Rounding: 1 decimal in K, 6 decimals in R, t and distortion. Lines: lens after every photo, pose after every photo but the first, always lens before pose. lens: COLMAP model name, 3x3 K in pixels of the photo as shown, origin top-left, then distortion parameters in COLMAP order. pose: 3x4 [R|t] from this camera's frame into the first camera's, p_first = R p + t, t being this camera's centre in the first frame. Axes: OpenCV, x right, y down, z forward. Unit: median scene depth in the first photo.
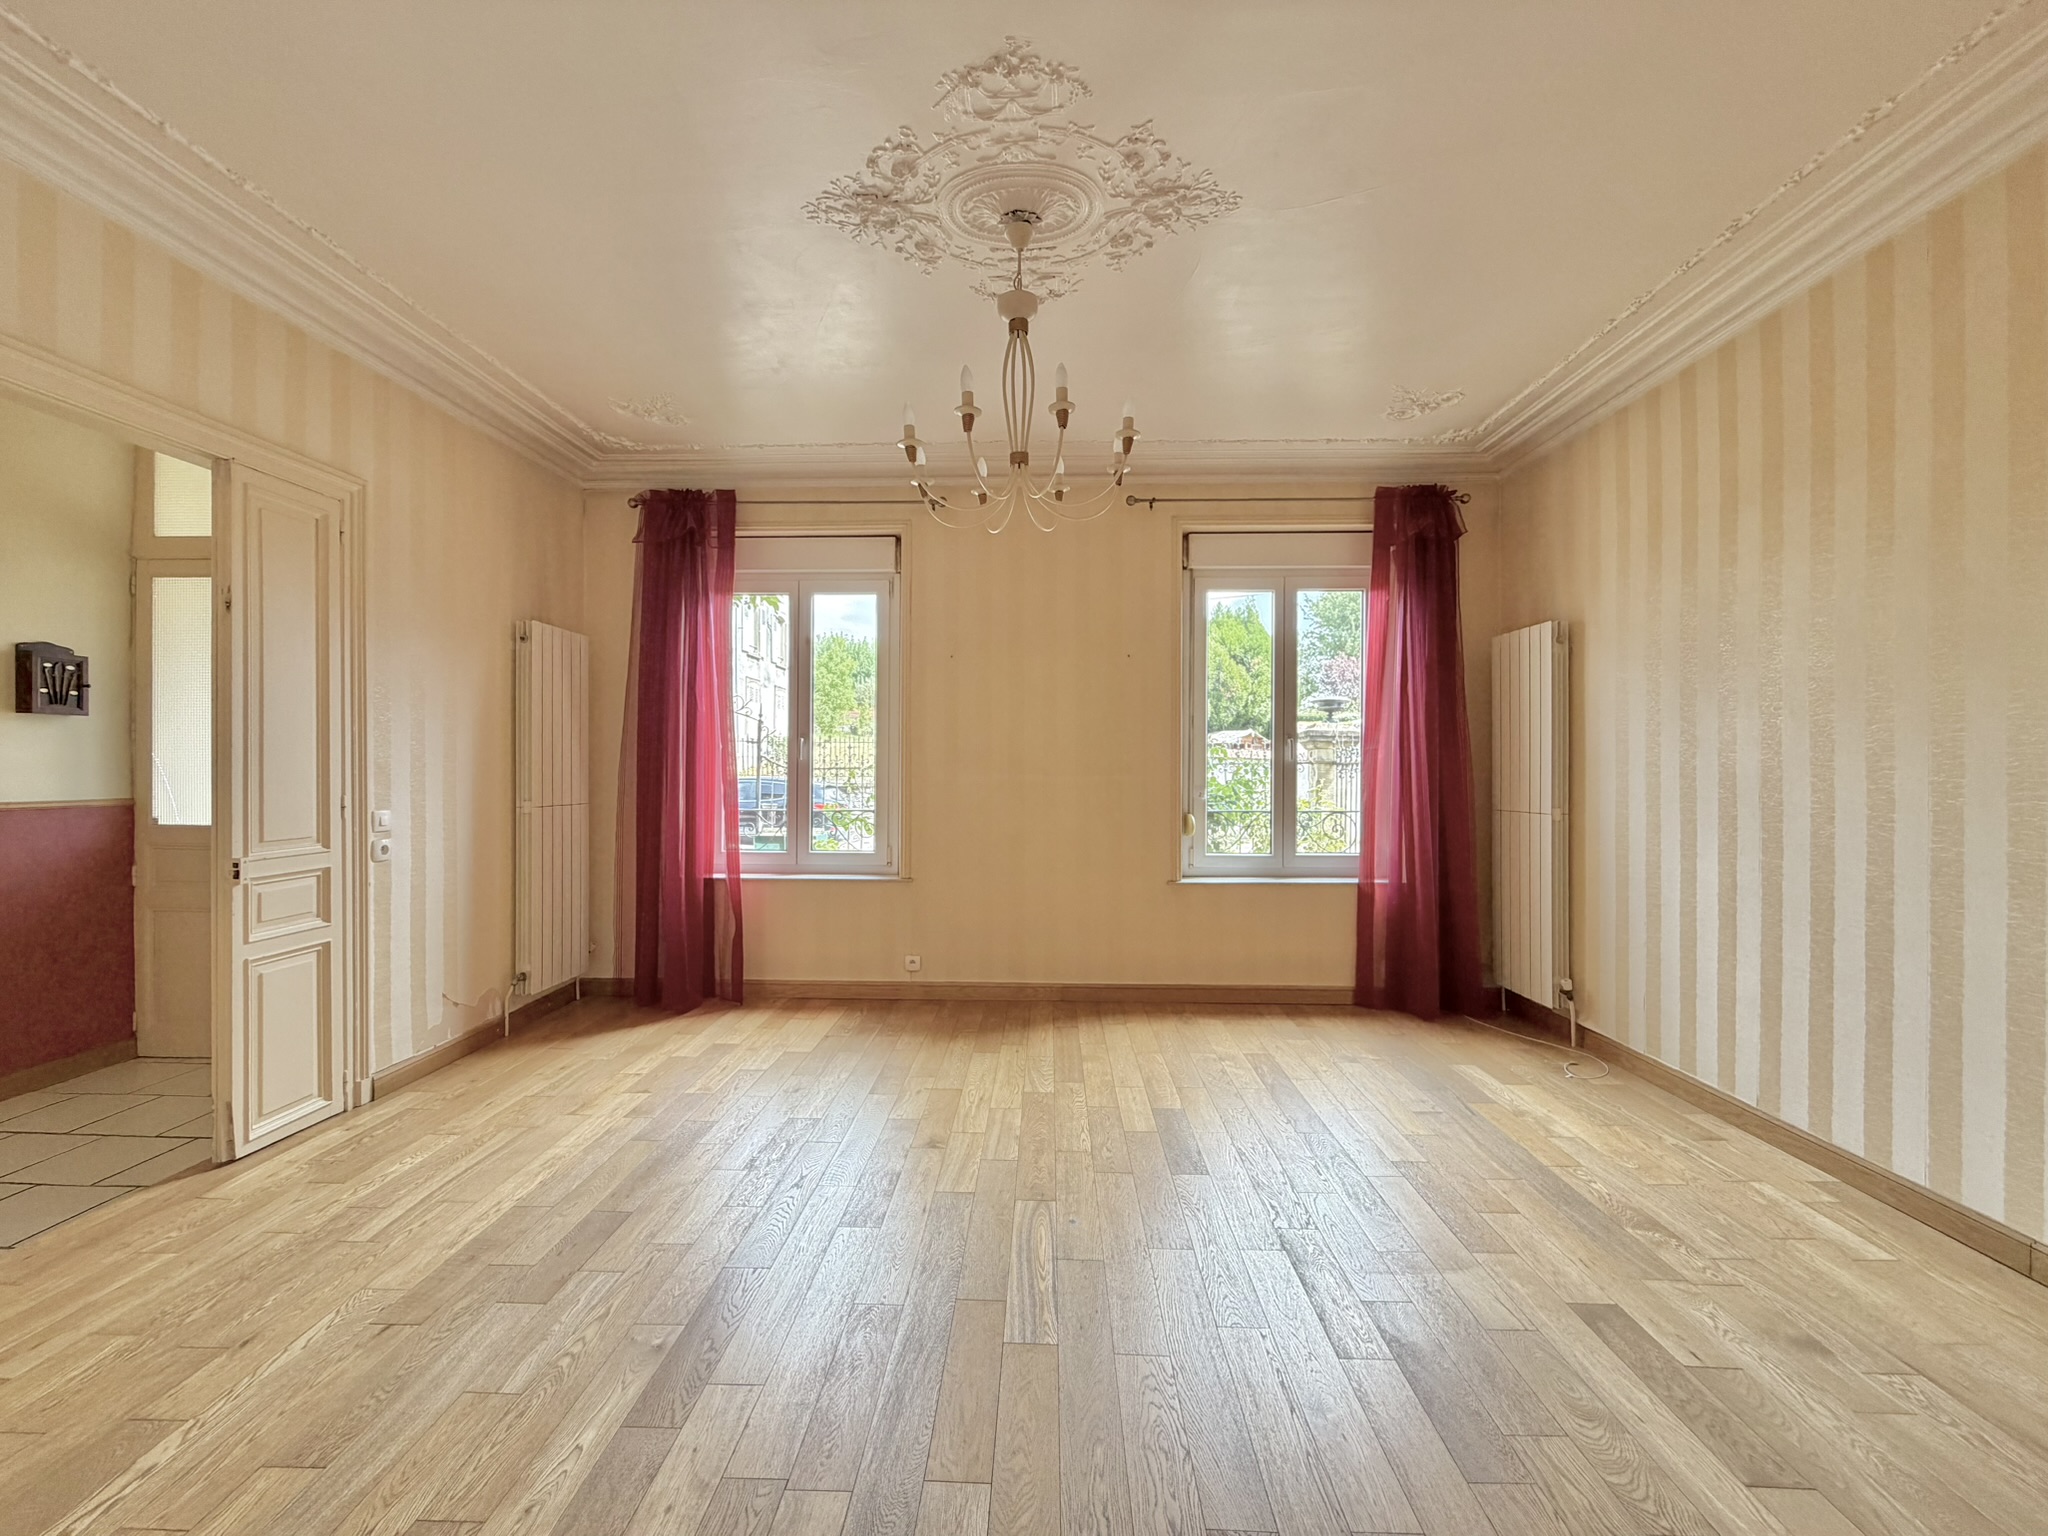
lens RADIAL K [[817.0, 0, 1019.3], [0, 817.0, 769.4], [0, 0, 1]] dist [-0.001661, 0.000164]
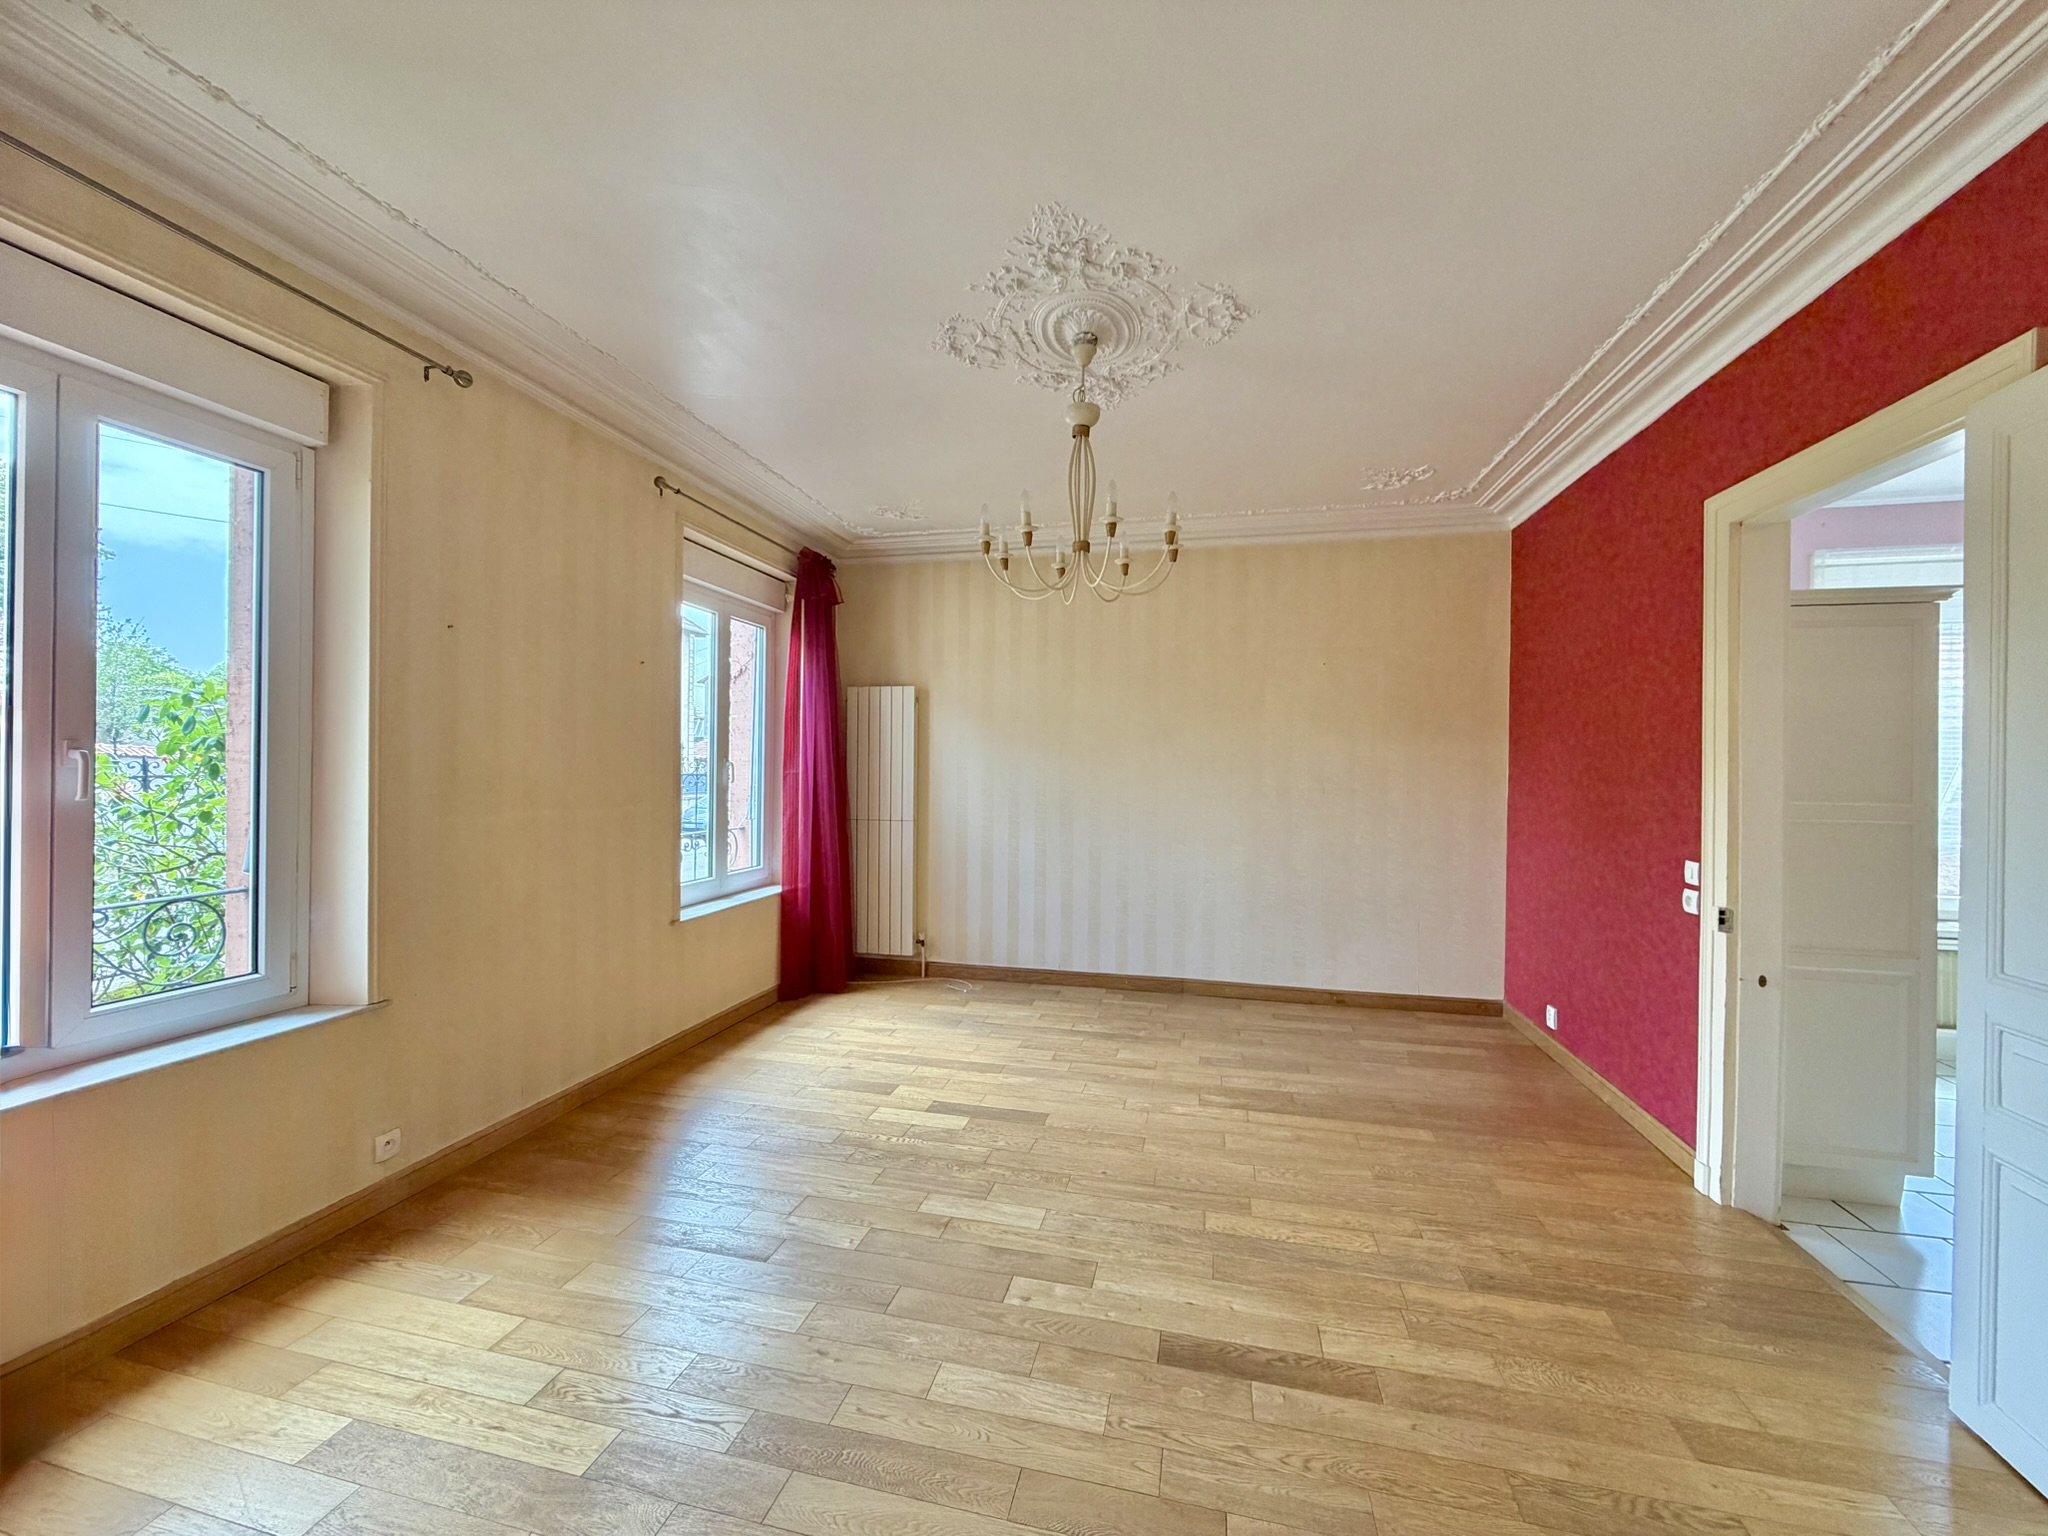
lens RADIAL K [[817.0, 0, 1015.5], [0, 817.0, 767.6], [0, 0, 1]] dist [-0.001661, 0.000164]
pose [[0.203554, 0.001535, 0.979063, -0.675972], [-0.008126, 0.999967, 0.000122, -0.037781], [-0.979030, -0.007981, 0.203560, 0.500549]]
